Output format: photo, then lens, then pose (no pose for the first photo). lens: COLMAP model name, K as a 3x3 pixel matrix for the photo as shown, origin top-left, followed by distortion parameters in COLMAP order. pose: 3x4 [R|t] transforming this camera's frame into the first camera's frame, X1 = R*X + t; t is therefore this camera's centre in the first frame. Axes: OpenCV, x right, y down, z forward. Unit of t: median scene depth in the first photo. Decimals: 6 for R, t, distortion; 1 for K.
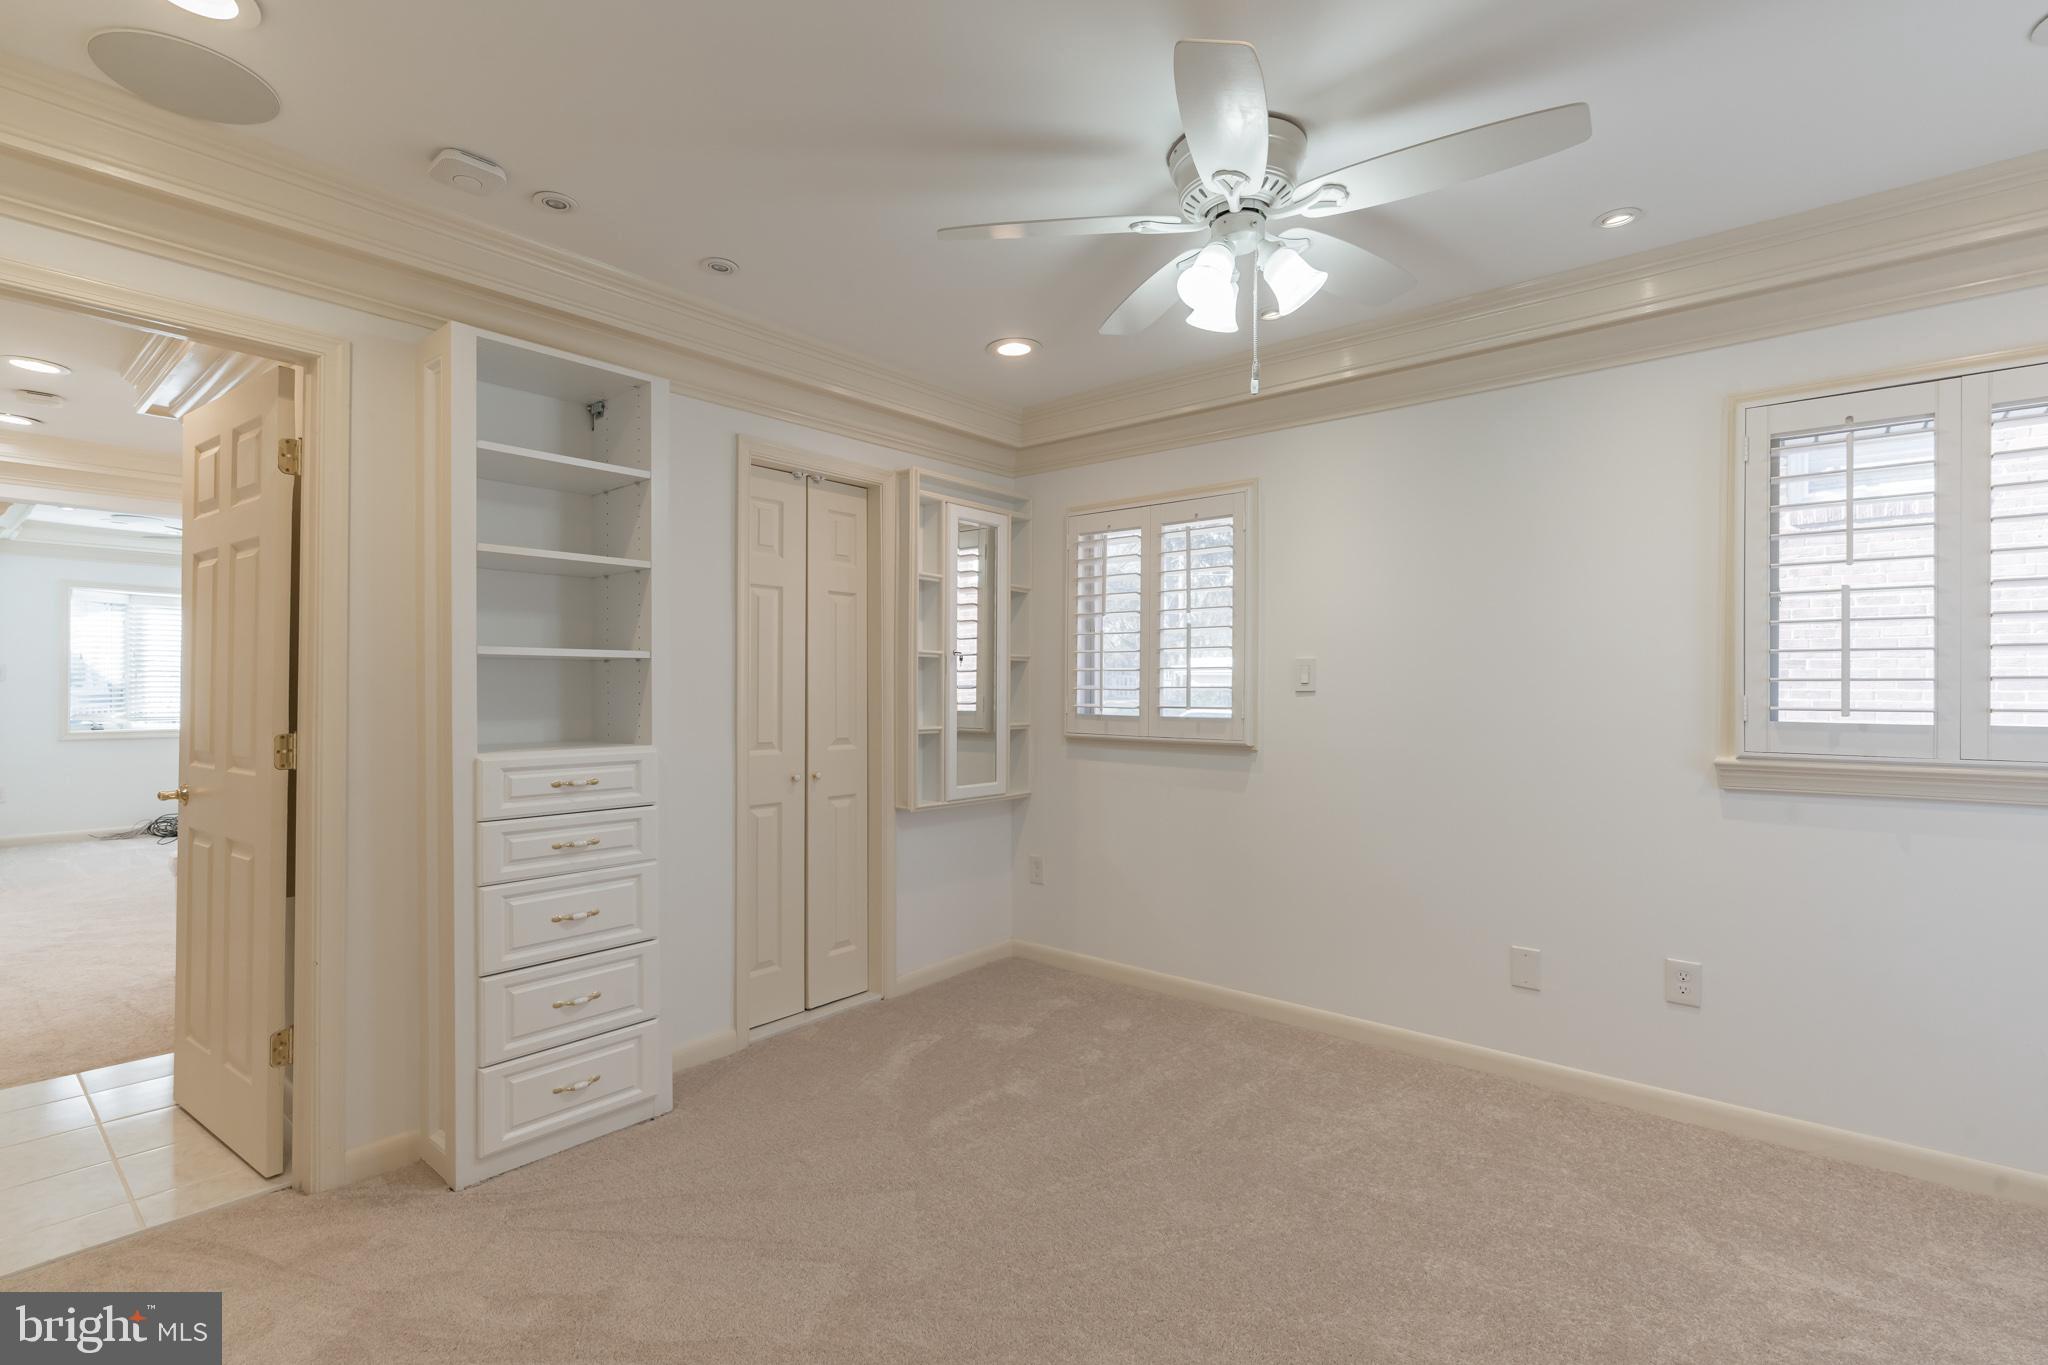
lens RADIAL K [[925.8, 0, 1126.2], [0, 925.8, 712.3], [0, 0, 1]] dist [-0.001778, -0.000729]
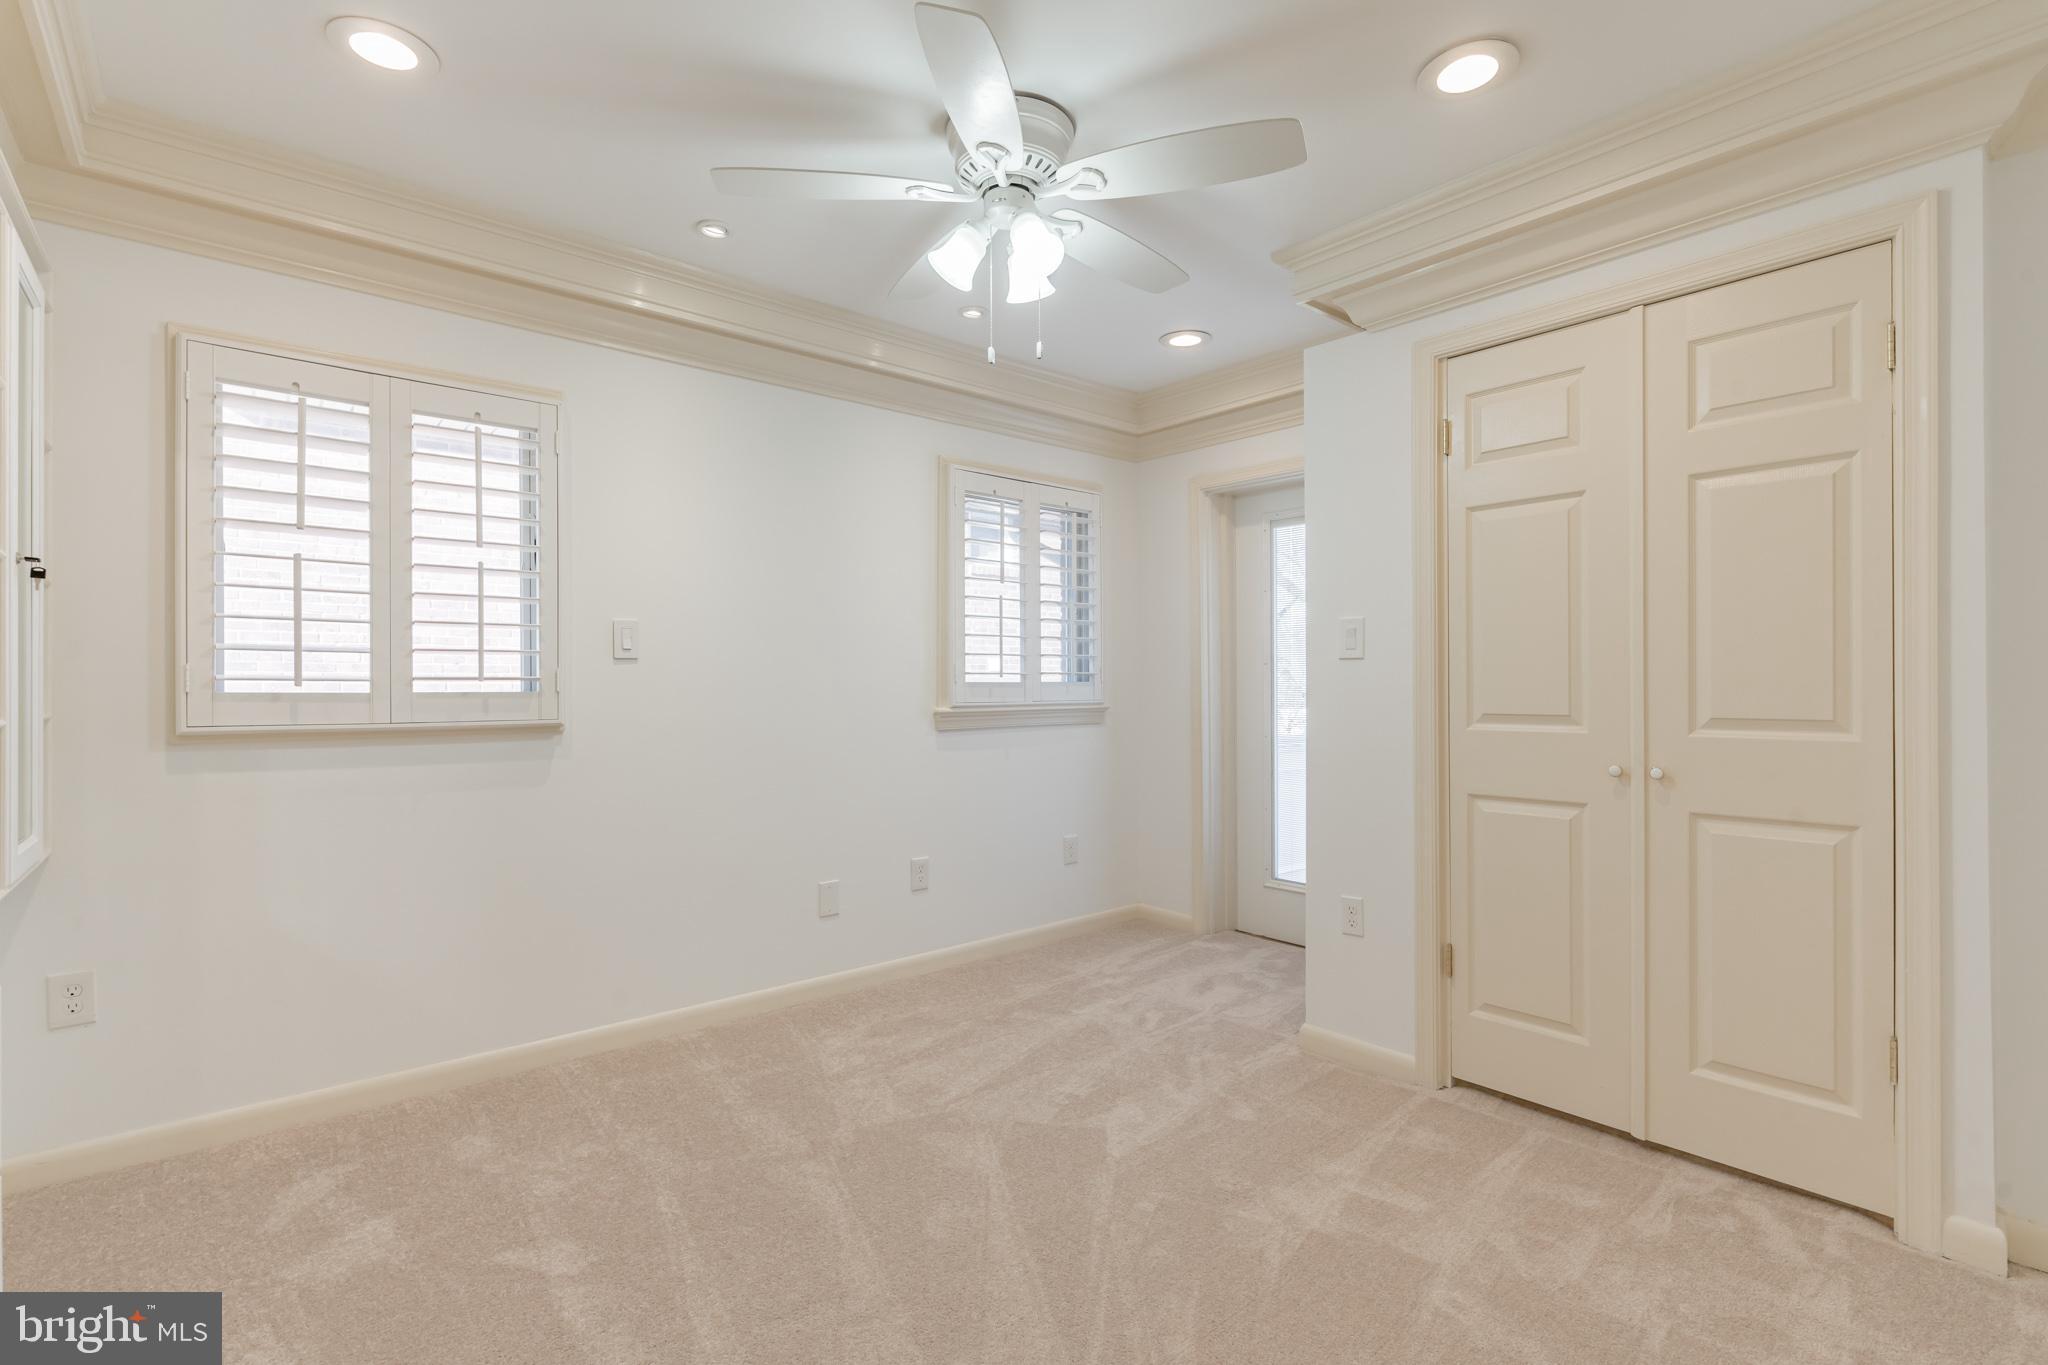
lens RADIAL K [[925.8, 0, 1010.9], [0, 925.8, 679.8], [0, 0, 1]] dist [-0.001778, -0.000729]
pose [[0.221891, -0.012284, 0.974994, -0.522817], [0.014355, 0.999853, 0.009330, -0.004552], [-0.974966, 0.011925, 0.222035, 0.417199]]
